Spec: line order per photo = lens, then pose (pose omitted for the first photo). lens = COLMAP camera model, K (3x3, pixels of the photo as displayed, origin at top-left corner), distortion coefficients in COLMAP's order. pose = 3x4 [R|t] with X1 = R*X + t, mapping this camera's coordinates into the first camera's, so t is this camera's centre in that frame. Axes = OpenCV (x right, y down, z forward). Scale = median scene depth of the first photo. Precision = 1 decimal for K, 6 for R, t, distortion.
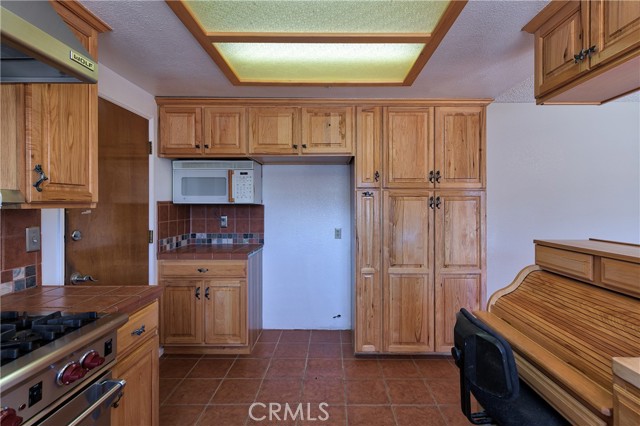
lens RADIAL K [[304.6, 0, 328.0], [0, 304.6, 206.4], [0, 0, 1]] dist [0.009758, -0.001878]
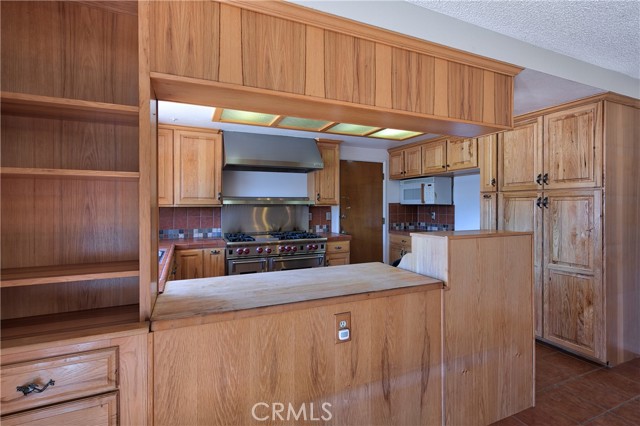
lens RADIAL K [[304.6, 0, 312.0], [0, 304.6, 204.2], [0, 0, 1]] dist [0.009758, -0.001878]
pose [[0.390824, -0.003276, -0.920460, 1.043153], [-0.003870, 0.999979, -0.005202, 0.002299], [0.920457, 0.005595, 0.390803, -0.199243]]
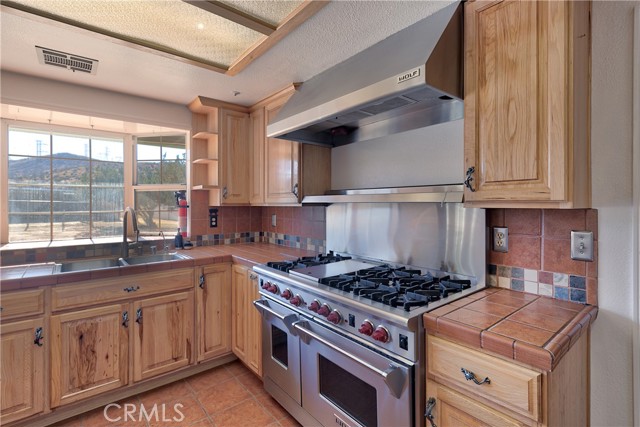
lens RADIAL K [[304.6, 0, 318.8], [0, 304.6, 204.9], [0, 0, 1]] dist [0.009758, -0.001878]
pose [[-0.771357, 0.000808, -0.636402, 0.069602], [-0.004570, 0.999966, 0.006808, -0.003150], [0.636386, 0.008159, -0.771327, 0.701769]]
